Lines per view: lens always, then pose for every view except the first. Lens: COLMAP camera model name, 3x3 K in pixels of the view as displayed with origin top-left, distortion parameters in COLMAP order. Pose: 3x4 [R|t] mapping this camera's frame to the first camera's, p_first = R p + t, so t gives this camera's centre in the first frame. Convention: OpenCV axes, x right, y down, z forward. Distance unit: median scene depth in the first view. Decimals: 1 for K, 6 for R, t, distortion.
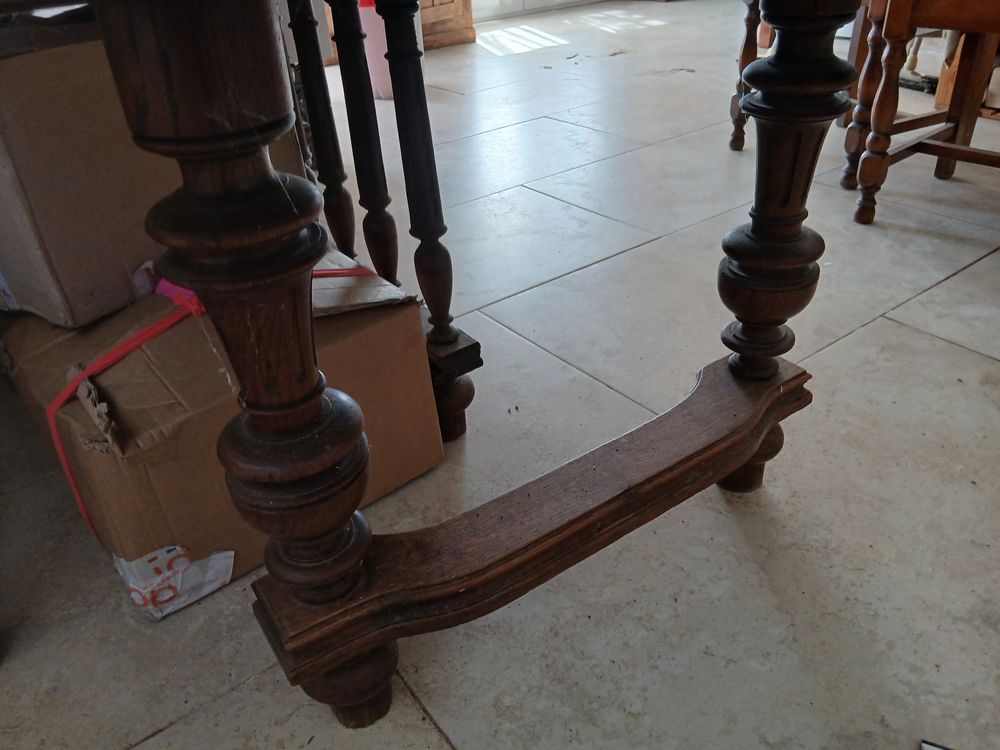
lens RADIAL K [[761.3, 0, 500.0], [0, 761.3, 375.0], [0, 0, 1]] dist [0.138253, -0.239250]
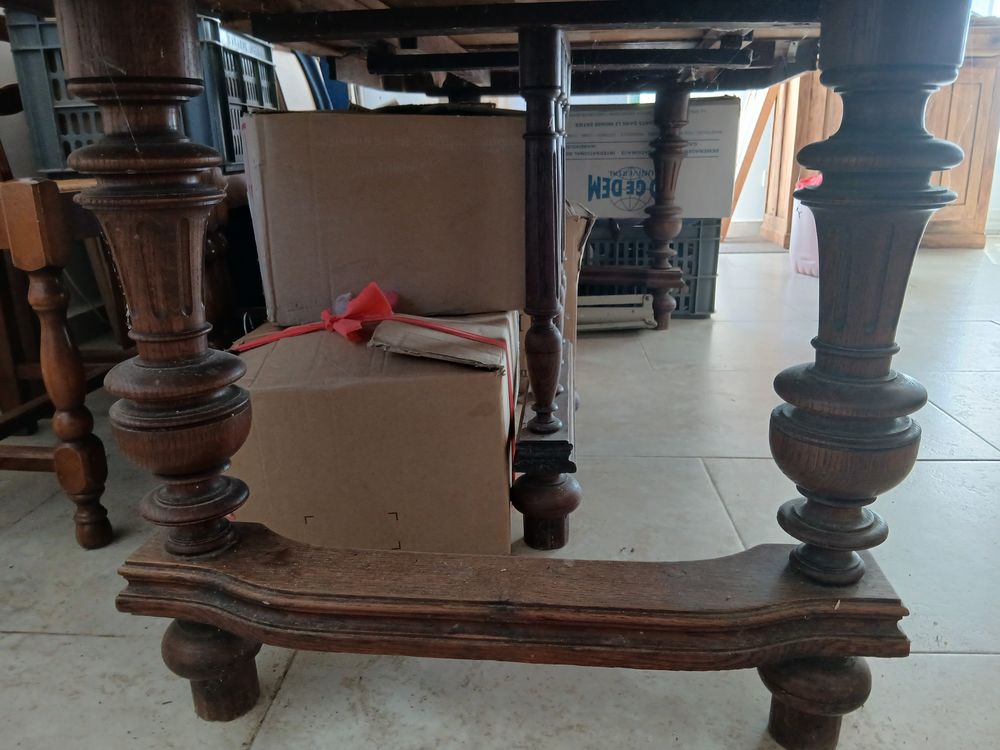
lens RADIAL K [[761.3, 0, 500.0], [0, 761.3, 375.0], [0, 0, 1]] dist [0.138253, -0.239250]
pose [[0.758857, 0.230465, -0.609116, 0.585746], [-0.369540, 0.922520, -0.111340, 0.020308], [0.536262, 0.309584, 0.785227, 0.280264]]
